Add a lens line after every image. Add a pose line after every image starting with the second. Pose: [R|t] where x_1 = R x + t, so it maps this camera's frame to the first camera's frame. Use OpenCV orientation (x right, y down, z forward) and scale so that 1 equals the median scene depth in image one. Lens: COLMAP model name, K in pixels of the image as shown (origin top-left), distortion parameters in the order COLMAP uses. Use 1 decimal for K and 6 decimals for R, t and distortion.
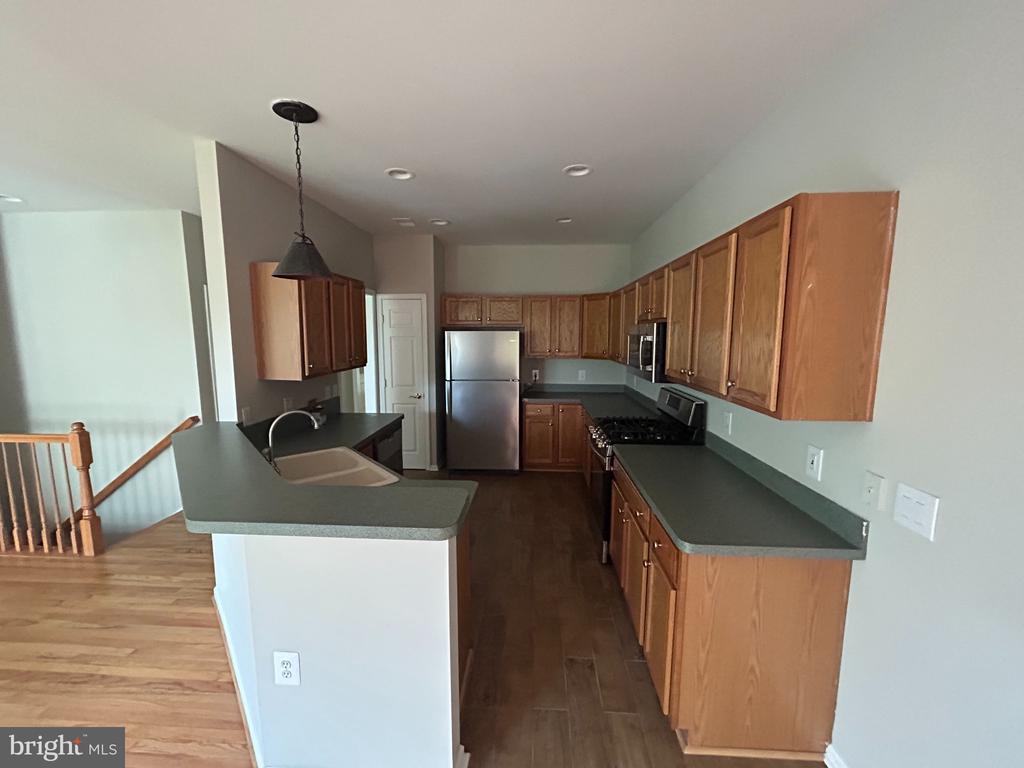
lens RADIAL K [[412.6, 0, 513.4], [0, 412.6, 384.1], [0, 0, 1]] dist [0.000553, -0.000156]
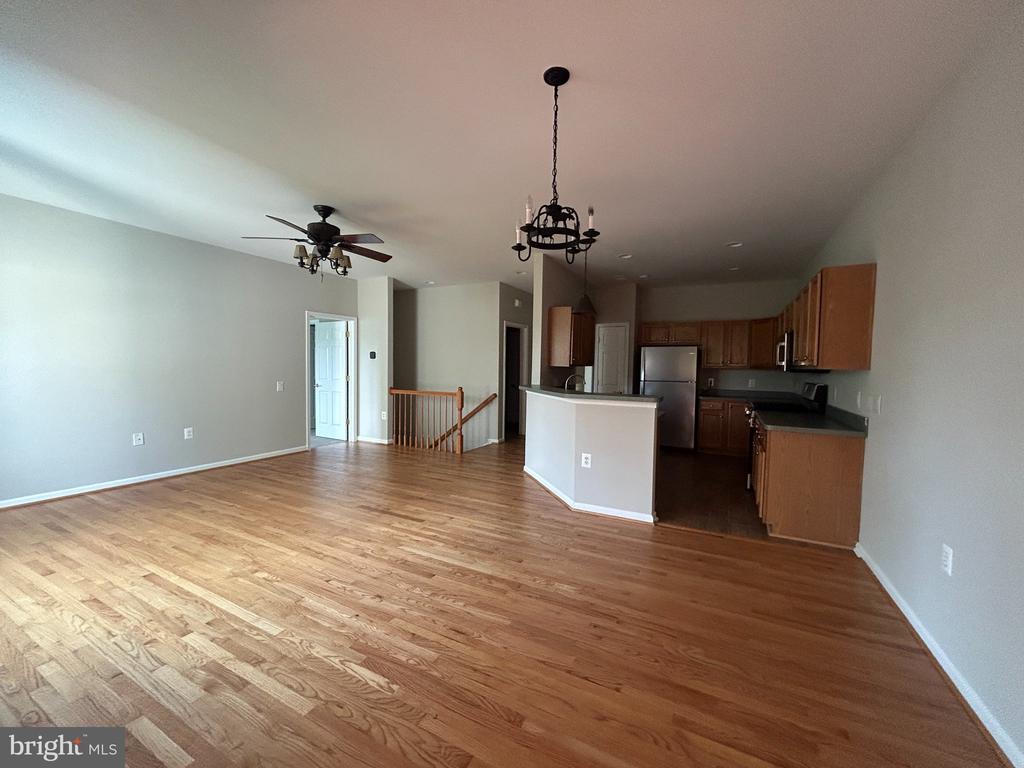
lens RADIAL K [[412.6, 0, 515.4], [0, 412.6, 381.9], [0, 0, 1]] dist [0.000553, -0.000156]
pose [[0.911755, 0.028860, -0.409720, 0.044615], [-0.064890, 0.995122, -0.074305, 0.199424], [0.405577, 0.094335, 0.909180, -0.759014]]
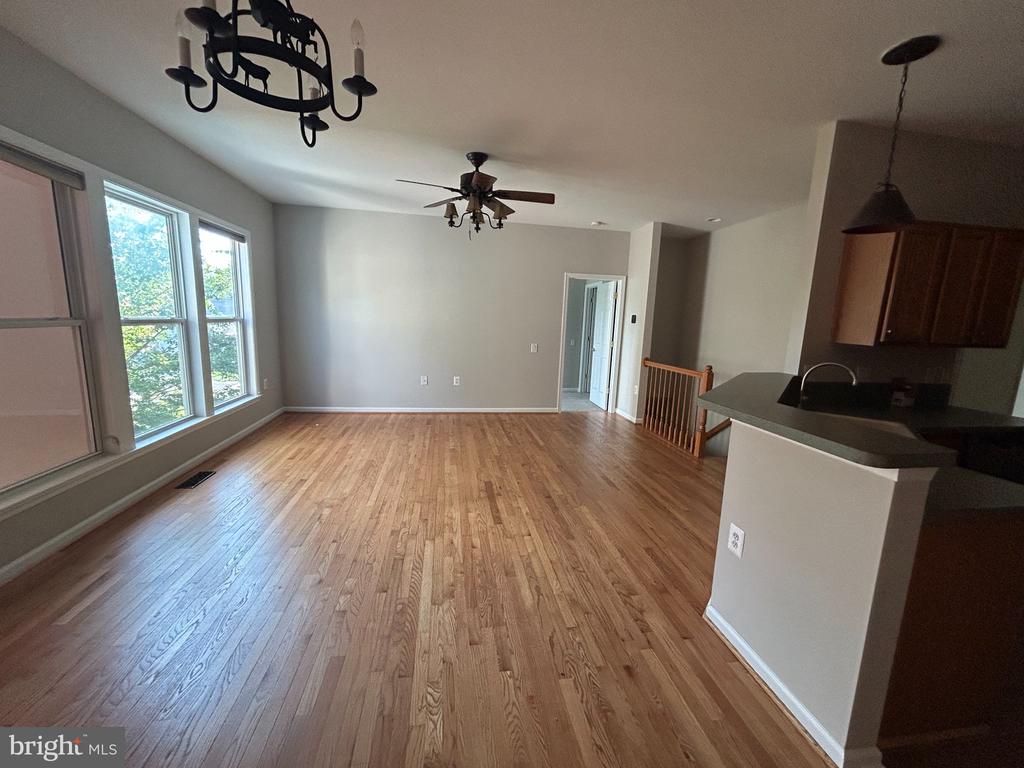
lens RADIAL K [[412.6, 0, 514.4], [0, 412.6, 384.3], [0, 0, 1]] dist [0.000553, -0.000156]
pose [[0.217089, 0.160640, -0.962843, 0.213136], [-0.159262, 0.978978, 0.127424, 0.079892], [0.963072, 0.125682, 0.238109, -0.008290]]
